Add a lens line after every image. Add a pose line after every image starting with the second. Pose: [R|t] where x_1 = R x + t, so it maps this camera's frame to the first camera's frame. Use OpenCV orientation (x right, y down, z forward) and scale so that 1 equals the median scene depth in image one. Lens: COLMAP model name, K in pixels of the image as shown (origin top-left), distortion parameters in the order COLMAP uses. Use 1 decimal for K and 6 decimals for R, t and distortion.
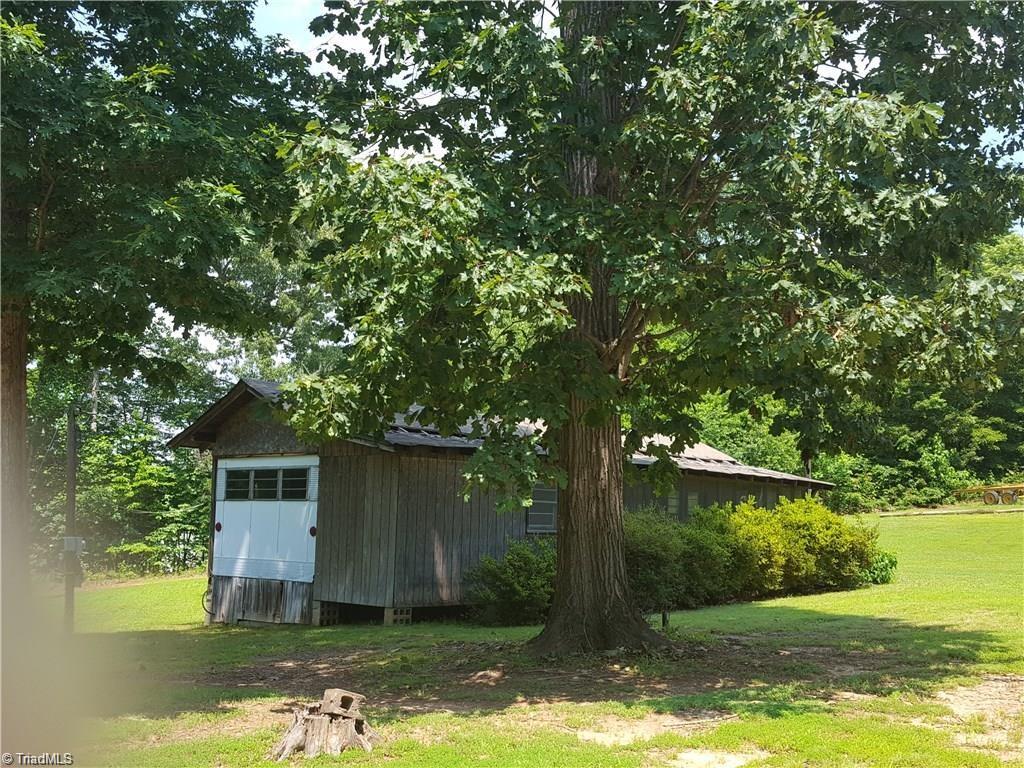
lens RADIAL K [[1179.8, 0, 519.5], [0, 1179.8, 378.5], [0, 0, 1]] dist [0.088325, 0.000000]
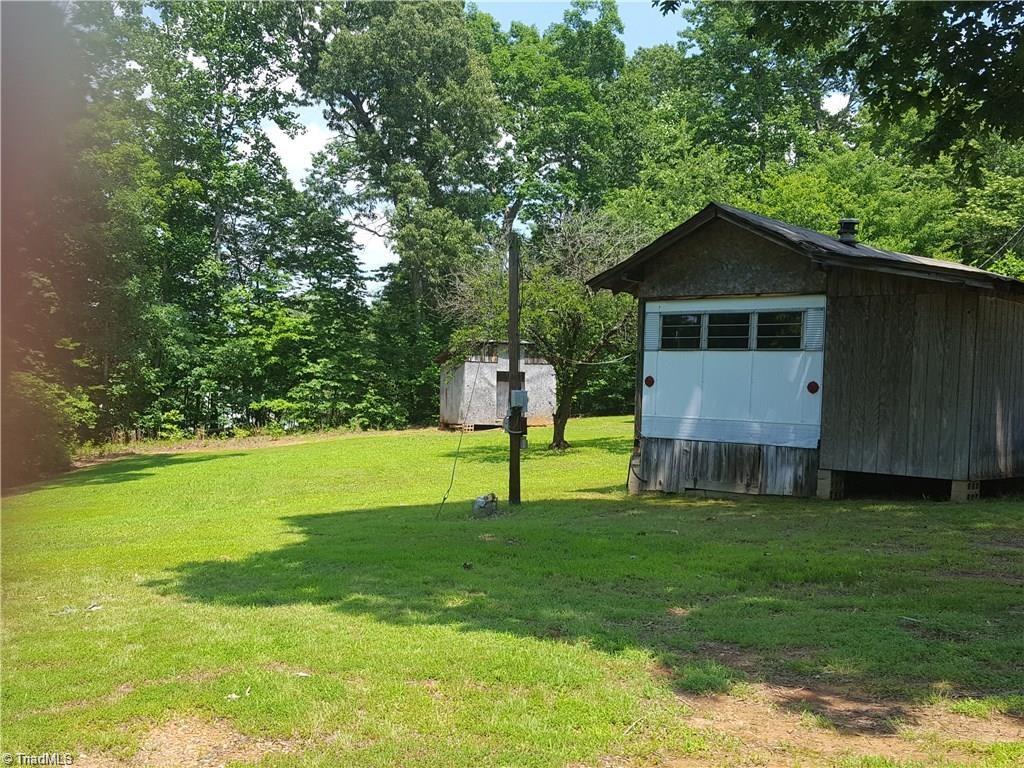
lens RADIAL K [[1179.8, 0, 505.5], [0, 1179.8, 391.9], [0, 0, 1]] dist [0.088325, 0.000000]
pose [[0.999823, 0.006297, 0.017744, -0.380831], [-0.008521, 0.991714, 0.128184, 0.025900], [-0.016790, -0.128312, 0.991592, 0.168687]]
